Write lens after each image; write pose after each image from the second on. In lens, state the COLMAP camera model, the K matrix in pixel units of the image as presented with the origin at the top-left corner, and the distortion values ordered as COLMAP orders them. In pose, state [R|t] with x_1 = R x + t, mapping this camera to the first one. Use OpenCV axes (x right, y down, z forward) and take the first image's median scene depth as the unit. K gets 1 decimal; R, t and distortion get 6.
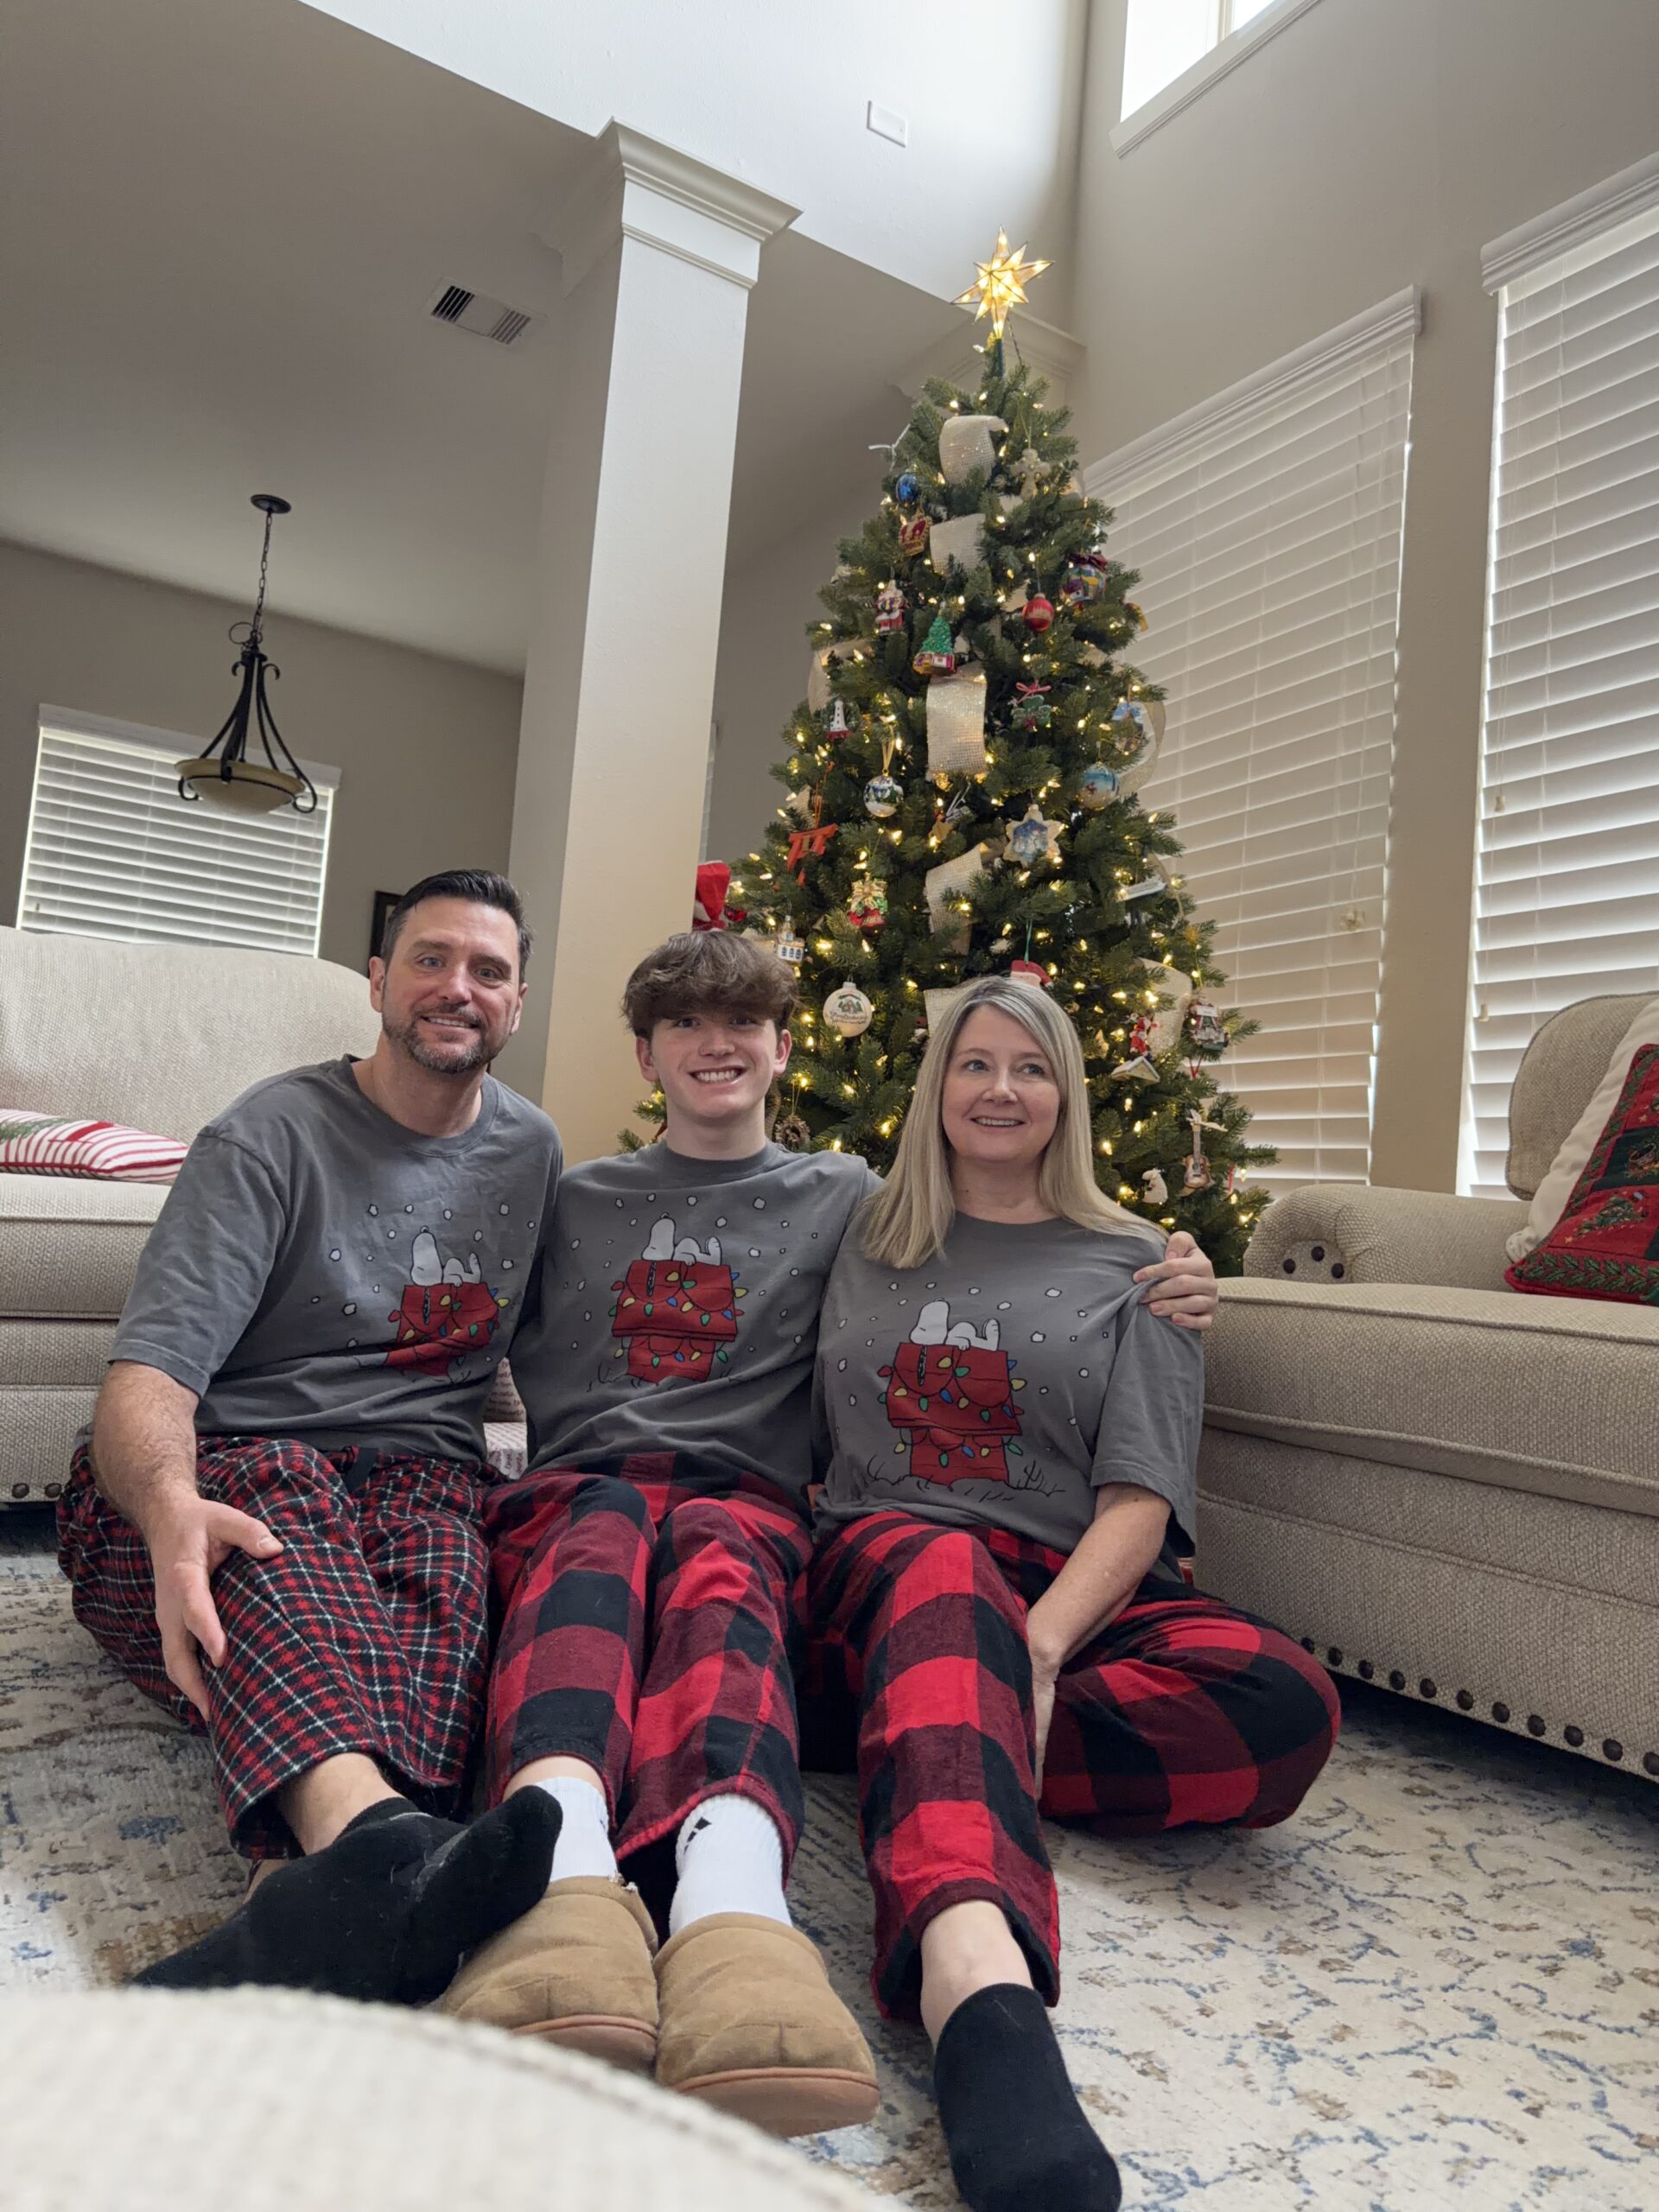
lens RADIAL K [[1589.8, 0, 825.4], [0, 1589.8, 1107.0], [0, 0, 1]] dist [0.017188, -0.022129]
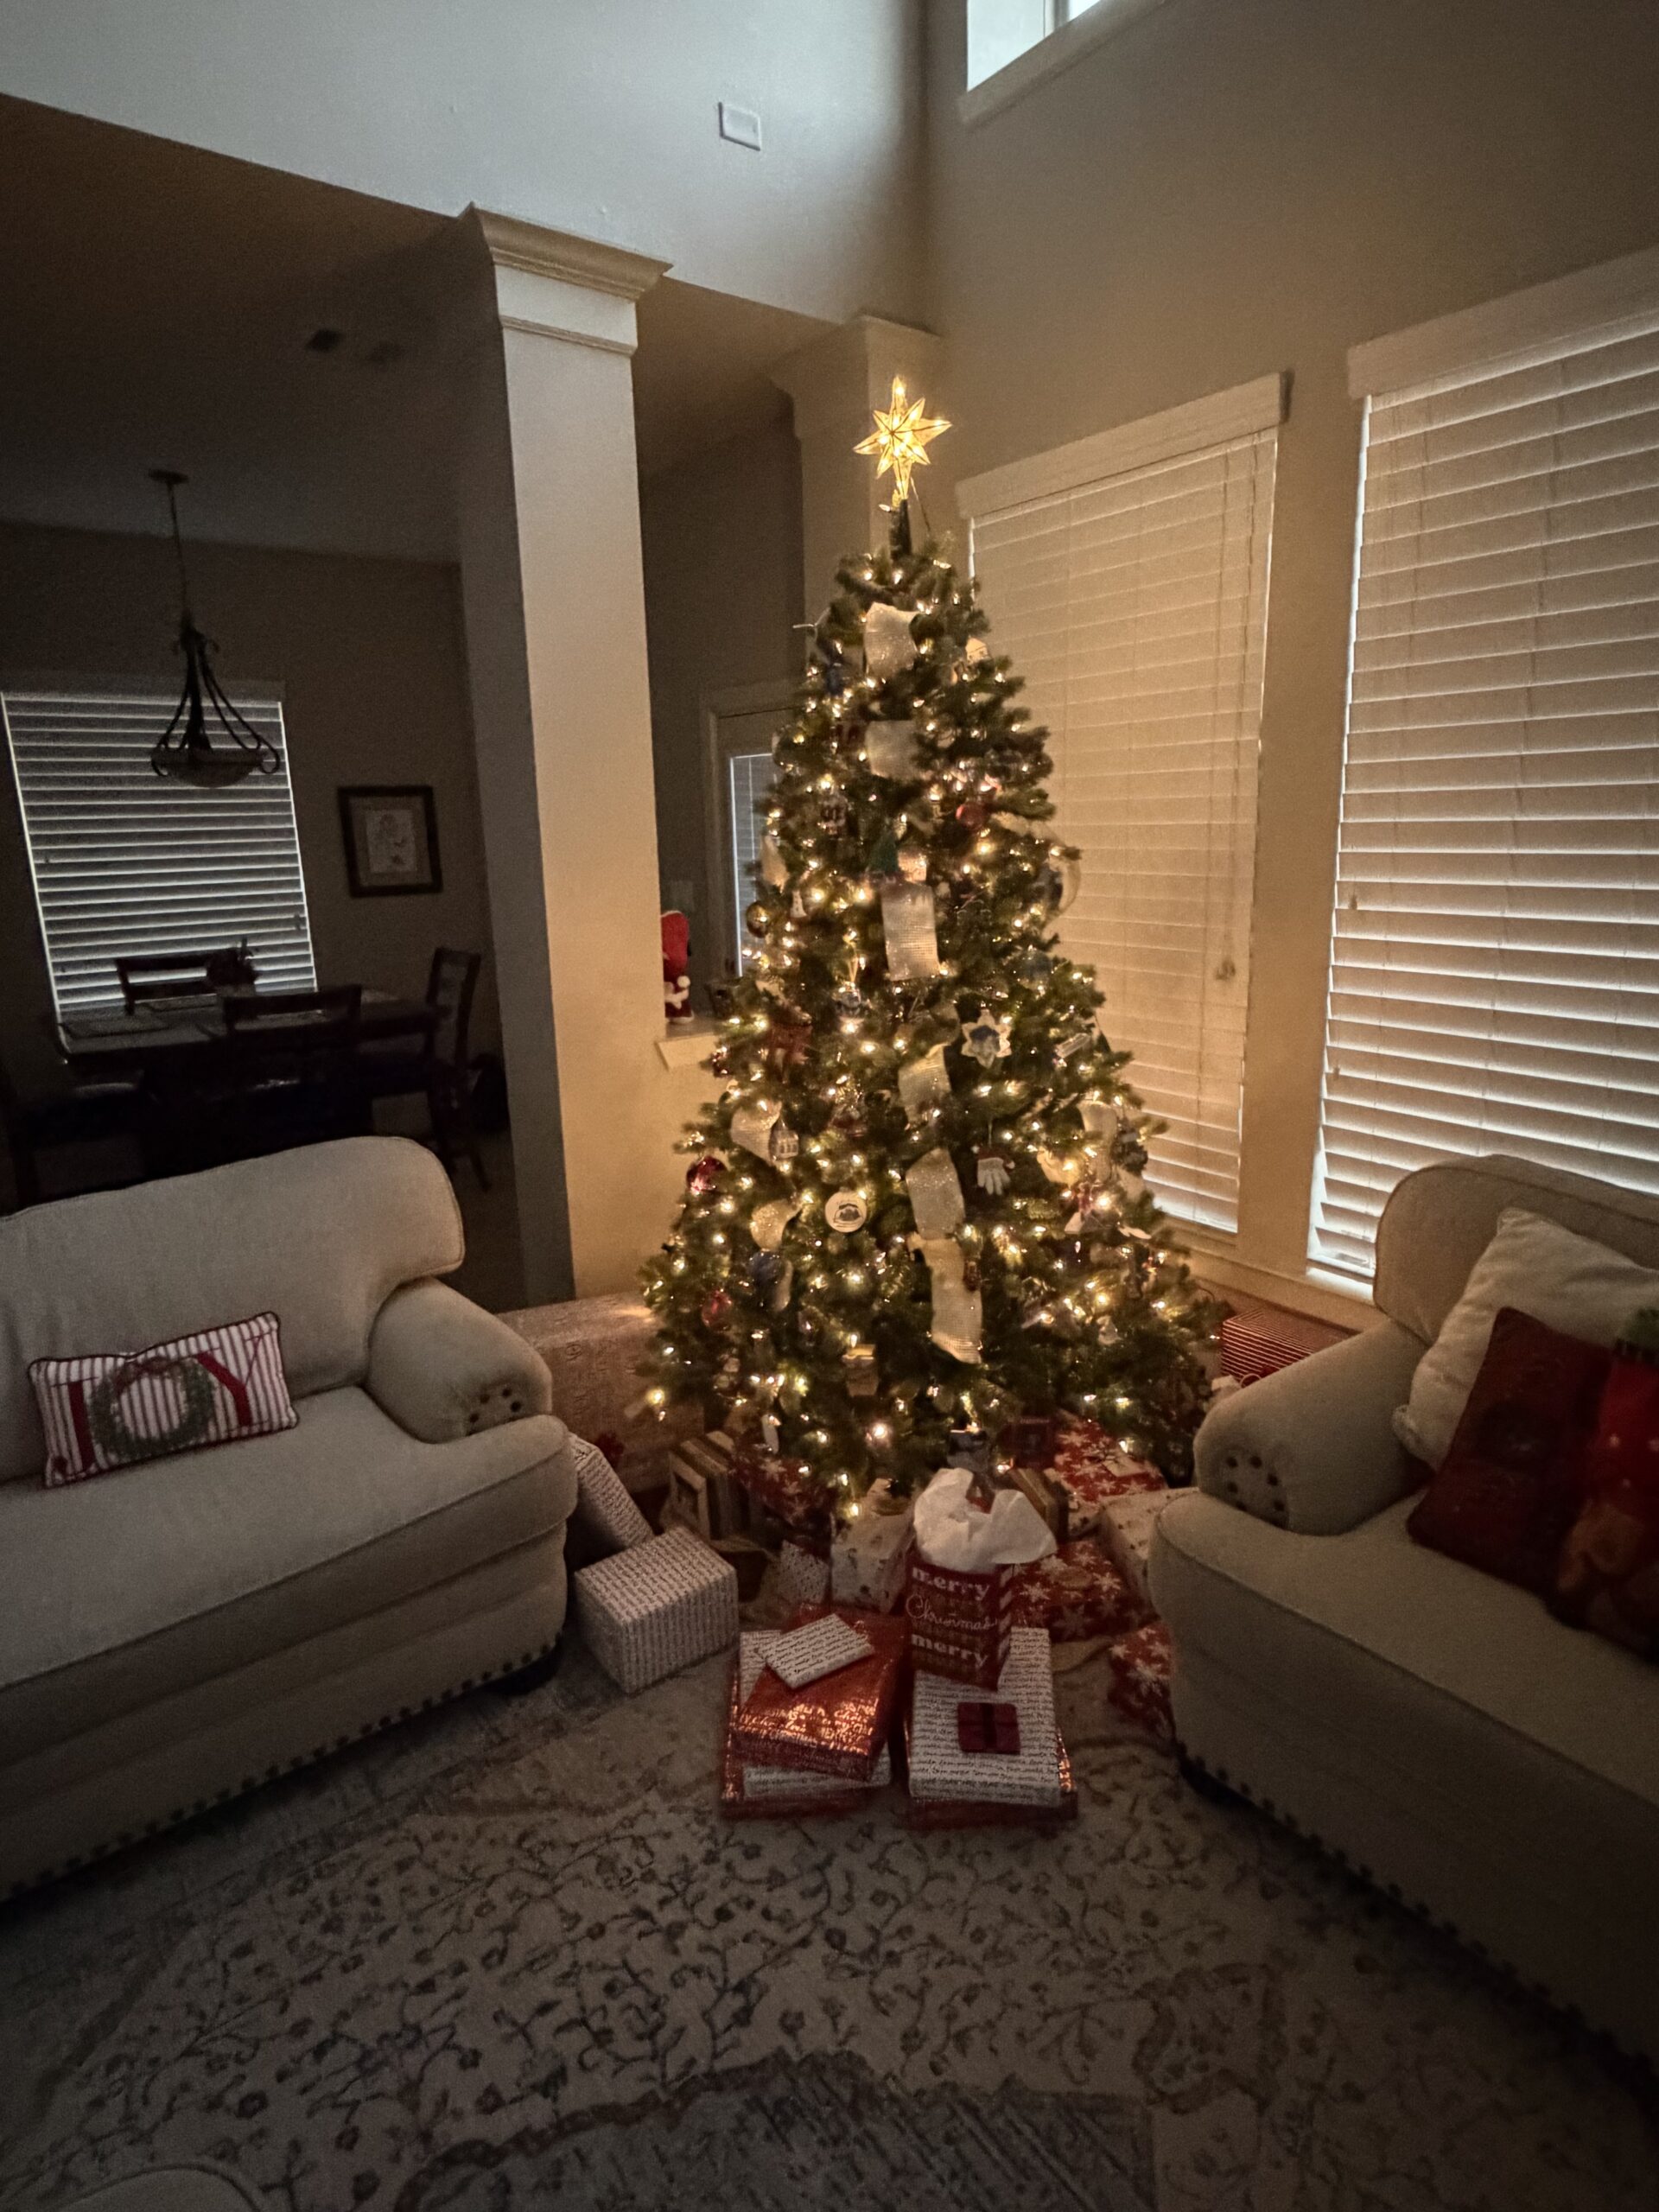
lens RADIAL K [[1212.5, 0, 832.3], [0, 1212.5, 1107.5], [0, 0, 1]] dist [0.001475, 0.003025]
pose [[0.989531, -0.125811, 0.070711, -0.043760], [0.097904, 0.945159, 0.311592, -0.354217], [-0.106035, -0.301407, 0.947581, 0.131407]]
